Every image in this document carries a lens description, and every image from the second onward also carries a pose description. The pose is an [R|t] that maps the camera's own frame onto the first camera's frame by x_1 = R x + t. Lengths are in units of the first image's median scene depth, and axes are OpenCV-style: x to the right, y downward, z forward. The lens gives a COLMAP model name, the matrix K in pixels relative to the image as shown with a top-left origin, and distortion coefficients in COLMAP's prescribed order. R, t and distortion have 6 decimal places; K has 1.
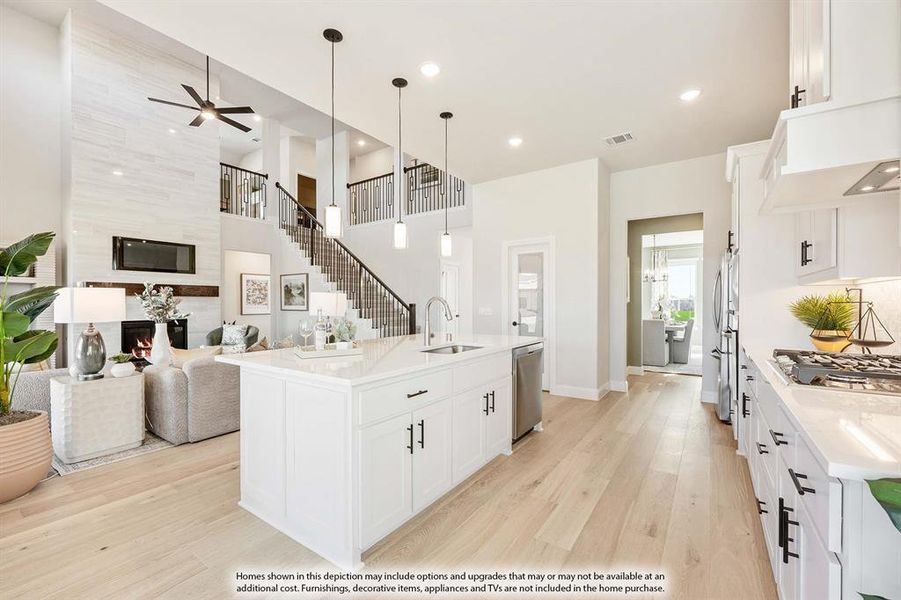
lens RADIAL K [[373.2, 0, 447.8], [0, 373.2, 304.8], [0, 0, 1]] dist [-0.001693, -0.000059]
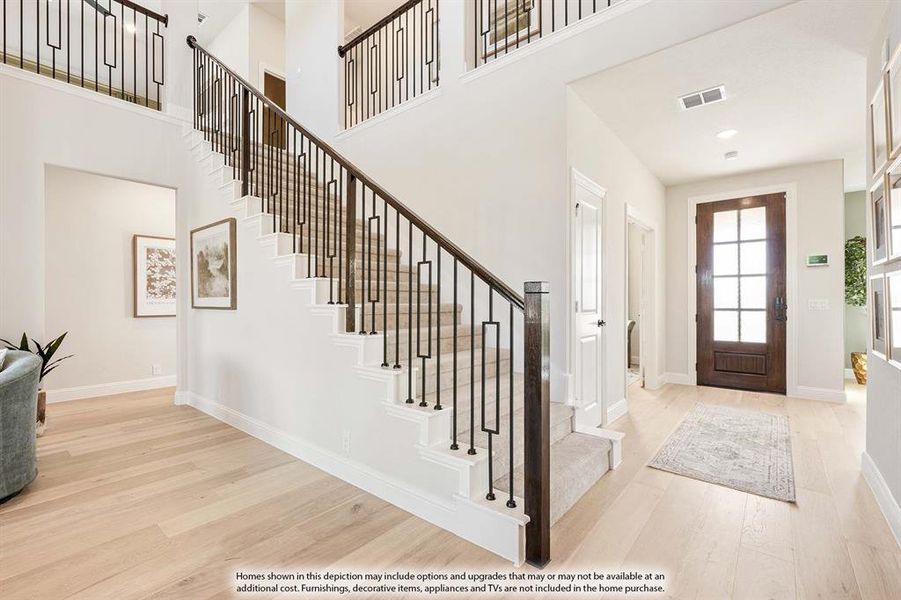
lens RADIAL K [[390.5, 0, 433.6], [0, 390.5, 299.6], [0, 0, 1]] dist [-0.000018, 0.000007]
pose [[0.994965, 0.002285, -0.100201, -0.123974], [-0.003246, 0.999950, -0.009426, 0.009589], [0.100174, 0.009703, 0.994923, 0.659589]]
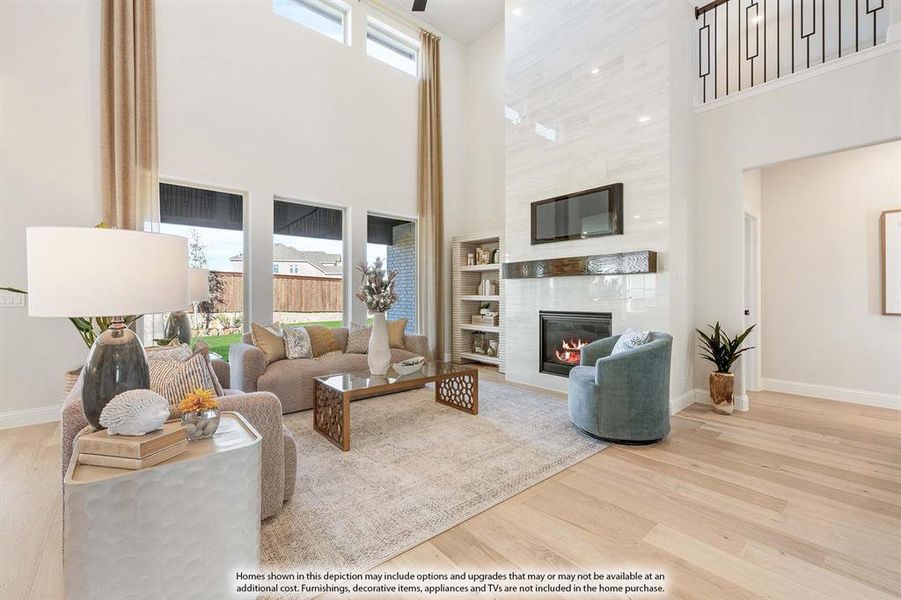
lens RADIAL K [[375.5, 0, 458.2], [0, 375.5, 295.1], [0, 0, 1]] dist [-0.003220, -0.000321]
pose [[-0.230754, 0.003653, -0.973005, -0.062852], [-0.004824, 0.999976, 0.004898, 0.008261], [0.973000, 0.005824, -0.230731, 0.842948]]
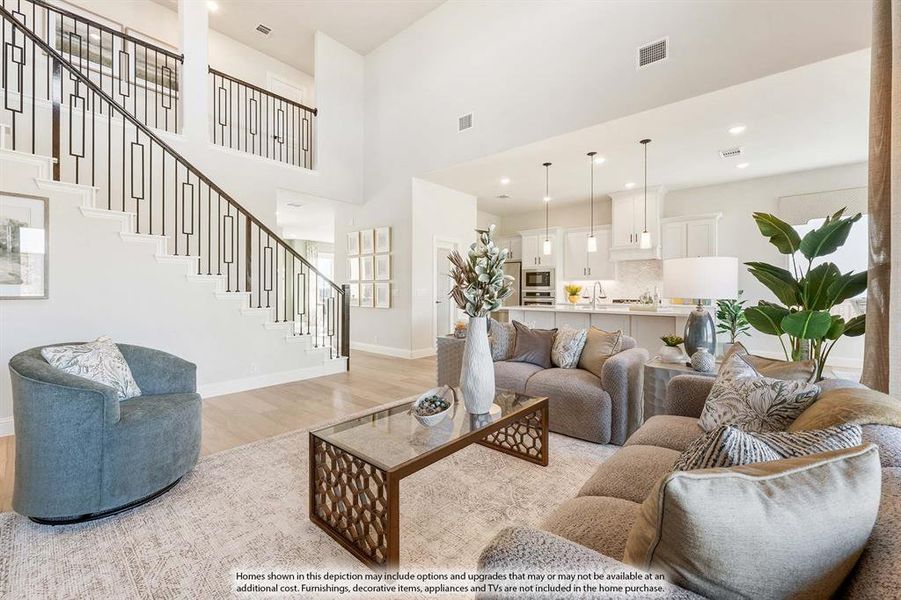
lens RADIAL K [[370.7, 0, 450.1], [0, 370.7, 295.2], [0, 0, 1]] dist [-0.000913, -0.000088]
pose [[0.090541, -0.005340, 0.995878, -0.789031], [0.003881, 0.999980, 0.005009, 0.014716], [-0.995885, 0.003411, 0.090560, 0.630006]]
